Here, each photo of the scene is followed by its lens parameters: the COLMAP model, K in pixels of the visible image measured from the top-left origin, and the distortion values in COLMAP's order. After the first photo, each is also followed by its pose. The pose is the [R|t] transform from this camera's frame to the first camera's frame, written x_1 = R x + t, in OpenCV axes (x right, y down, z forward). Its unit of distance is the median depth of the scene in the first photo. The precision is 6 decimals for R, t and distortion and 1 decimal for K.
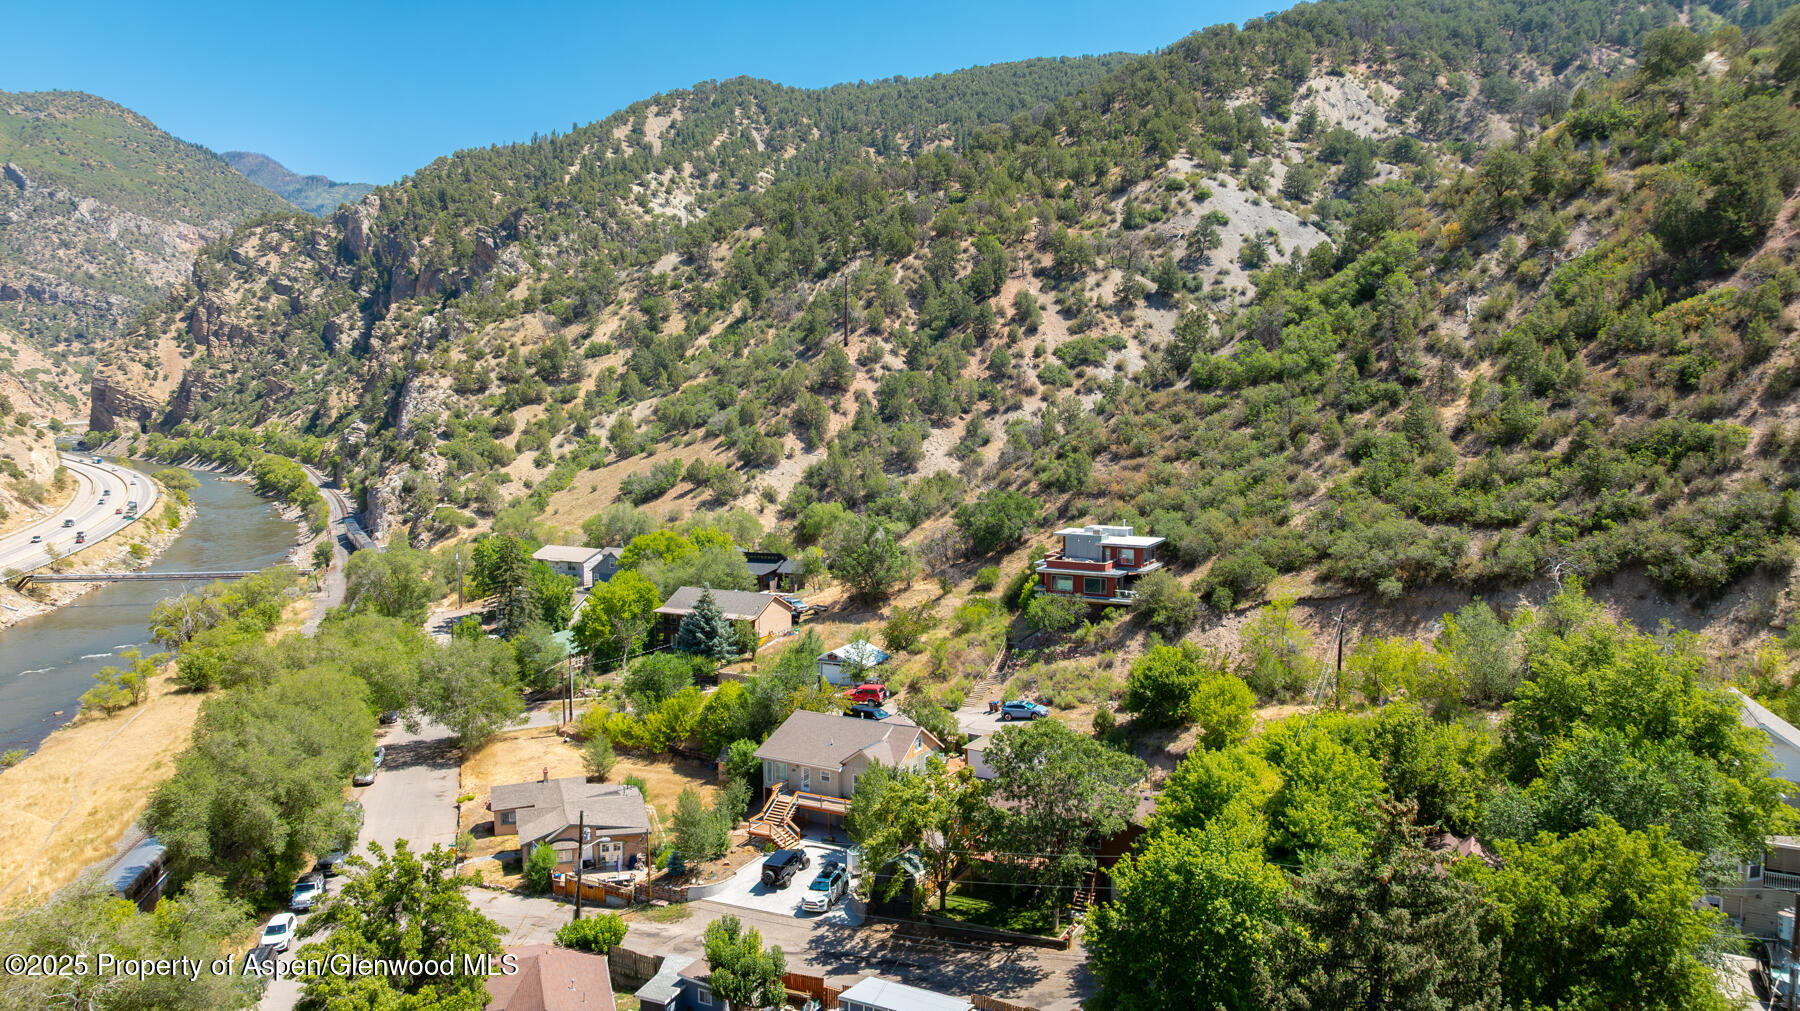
lens RADIAL K [[1249.1, 0, 900.0], [0, 1249.1, 505.5], [0, 0, 1]] dist [-0.021858, 0.008412]
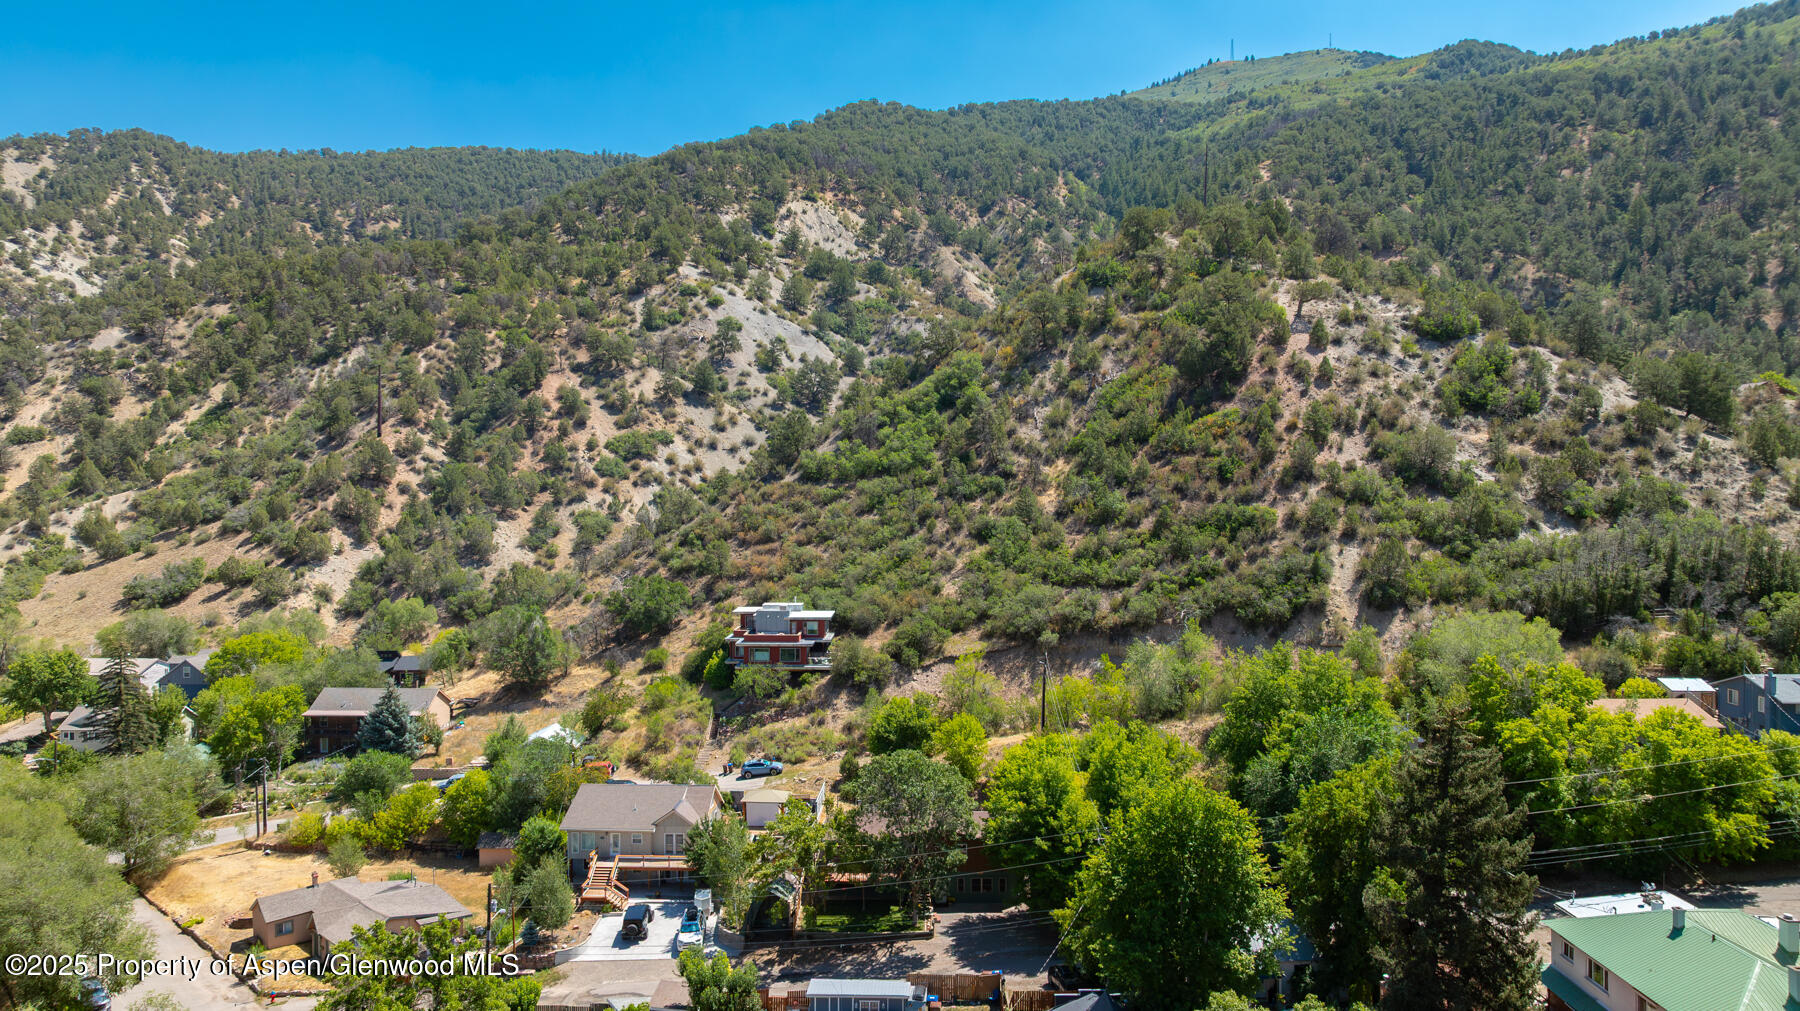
lens RADIAL K [[1249.1, 0, 900.0], [0, 1249.1, 505.5], [0, 0, 1]] dist [-0.021858, 0.008412]
pose [[0.900980, -0.007330, 0.433799, -0.120508], [0.039258, 0.997133, -0.064688, 0.003173], [-0.432081, 0.075313, 0.898685, -0.033460]]
